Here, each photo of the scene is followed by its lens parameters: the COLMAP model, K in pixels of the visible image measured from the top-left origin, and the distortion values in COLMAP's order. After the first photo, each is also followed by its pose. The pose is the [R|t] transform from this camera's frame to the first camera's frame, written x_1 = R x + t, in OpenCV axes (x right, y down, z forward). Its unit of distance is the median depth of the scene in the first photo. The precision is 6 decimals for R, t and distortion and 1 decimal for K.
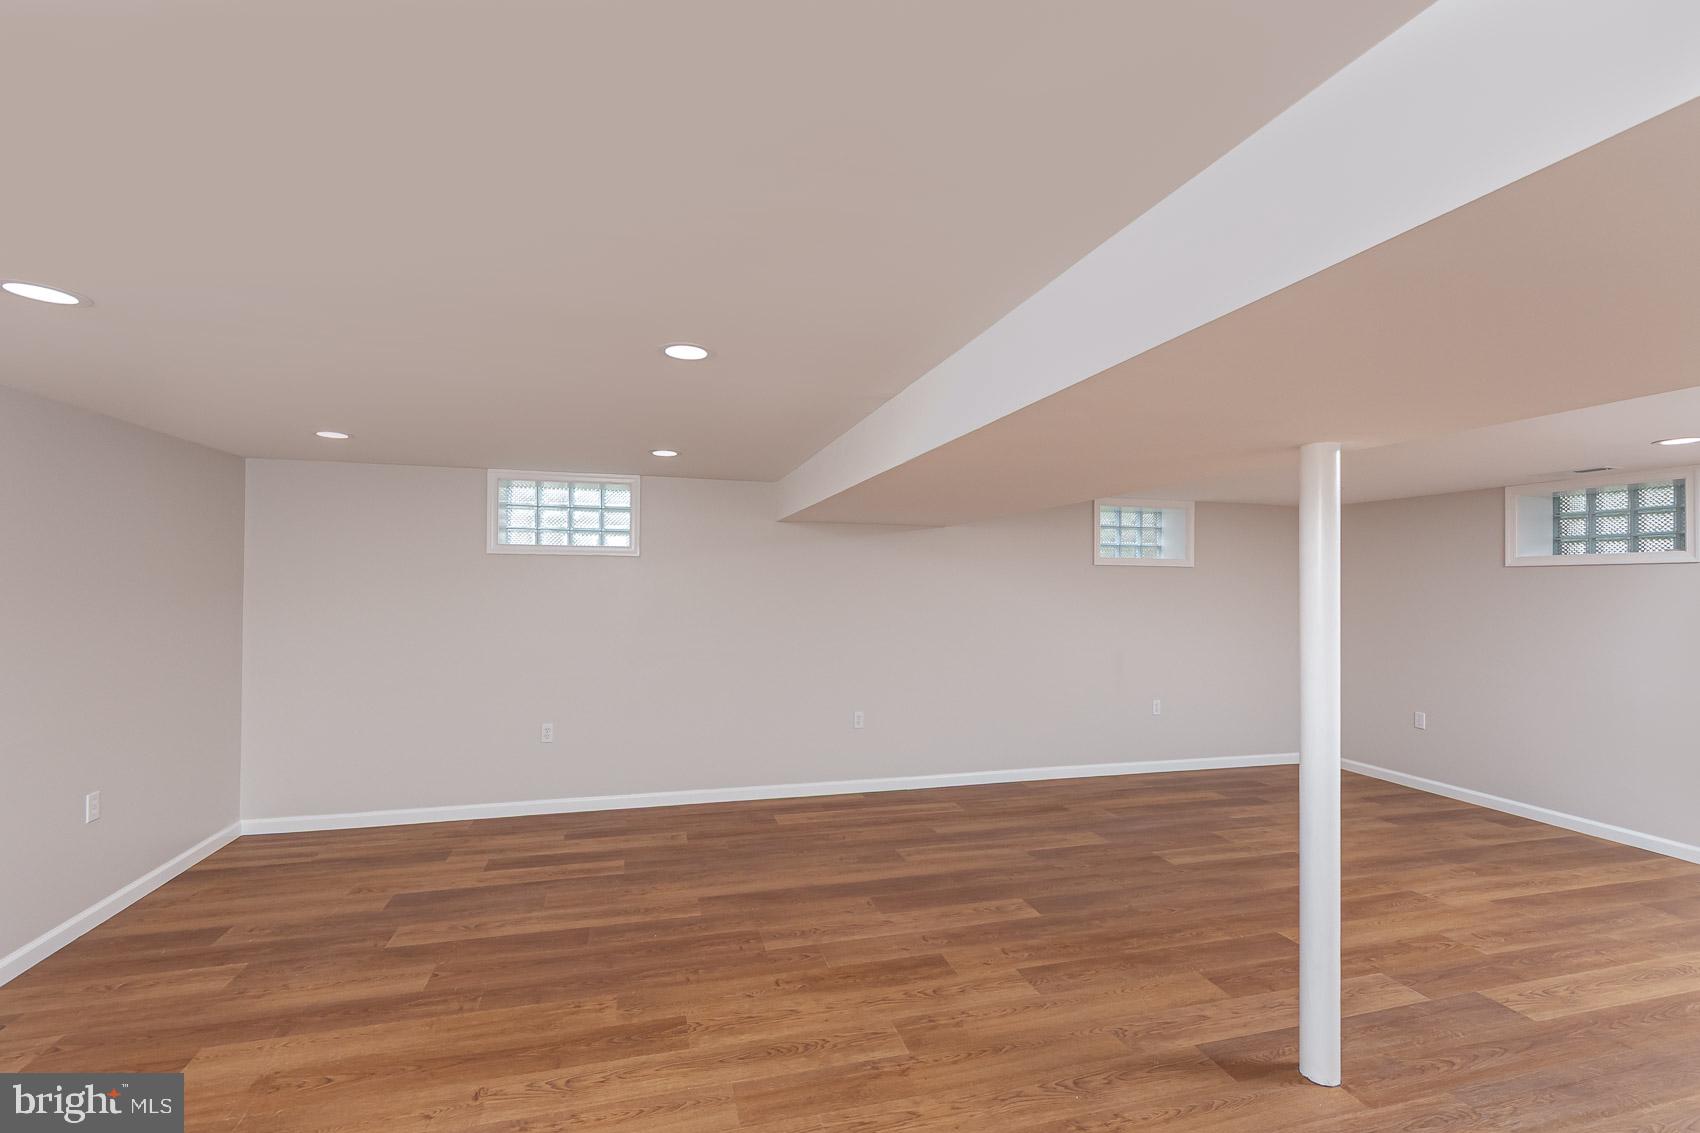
lens RADIAL K [[743.9, 0, 855.3], [0, 743.9, 566.2], [0, 0, 1]] dist [-0.000338, -0.000010]
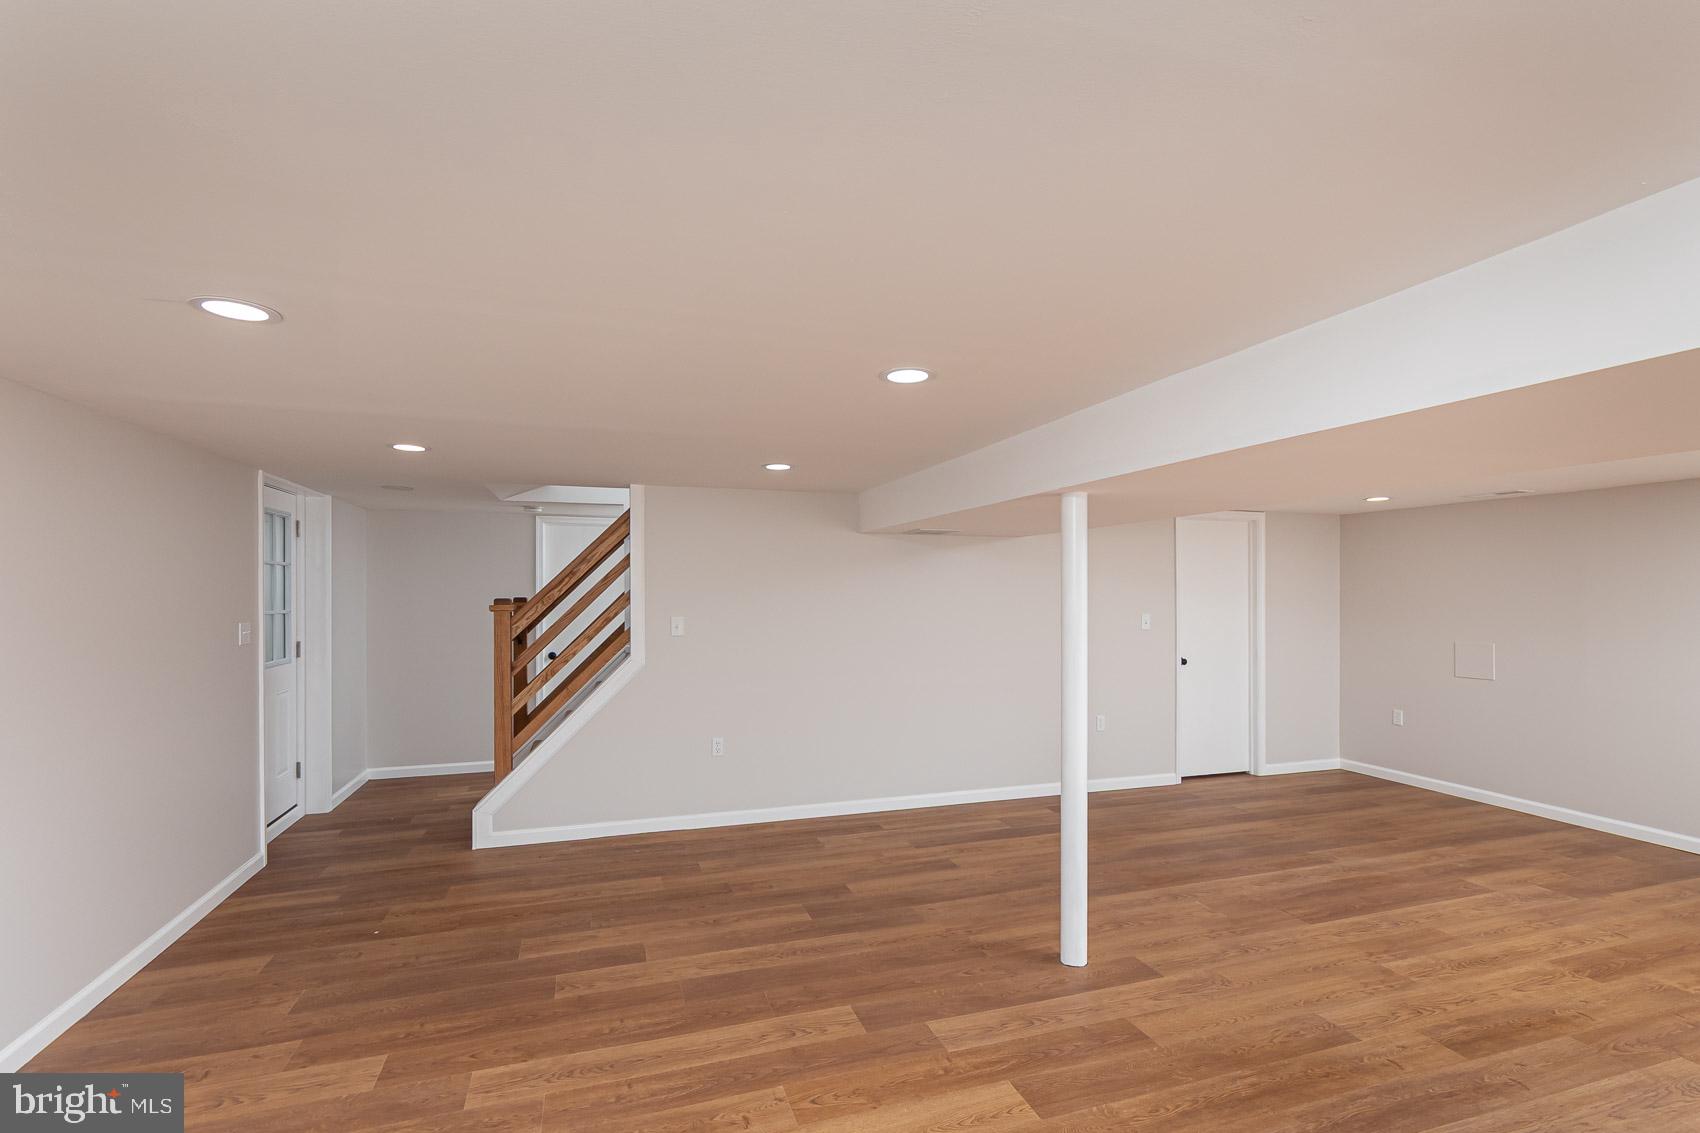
lens RADIAL K [[743.9, 0, 855.3], [0, 743.9, 566.2], [0, 0, 1]] dist [-0.000338, -0.000010]
pose [[-0.999587, -0.012138, -0.026057, 0.915755], [-0.010715, 0.998480, -0.054064, 0.034323], [0.026674, -0.053762, -0.998197, 2.046839]]
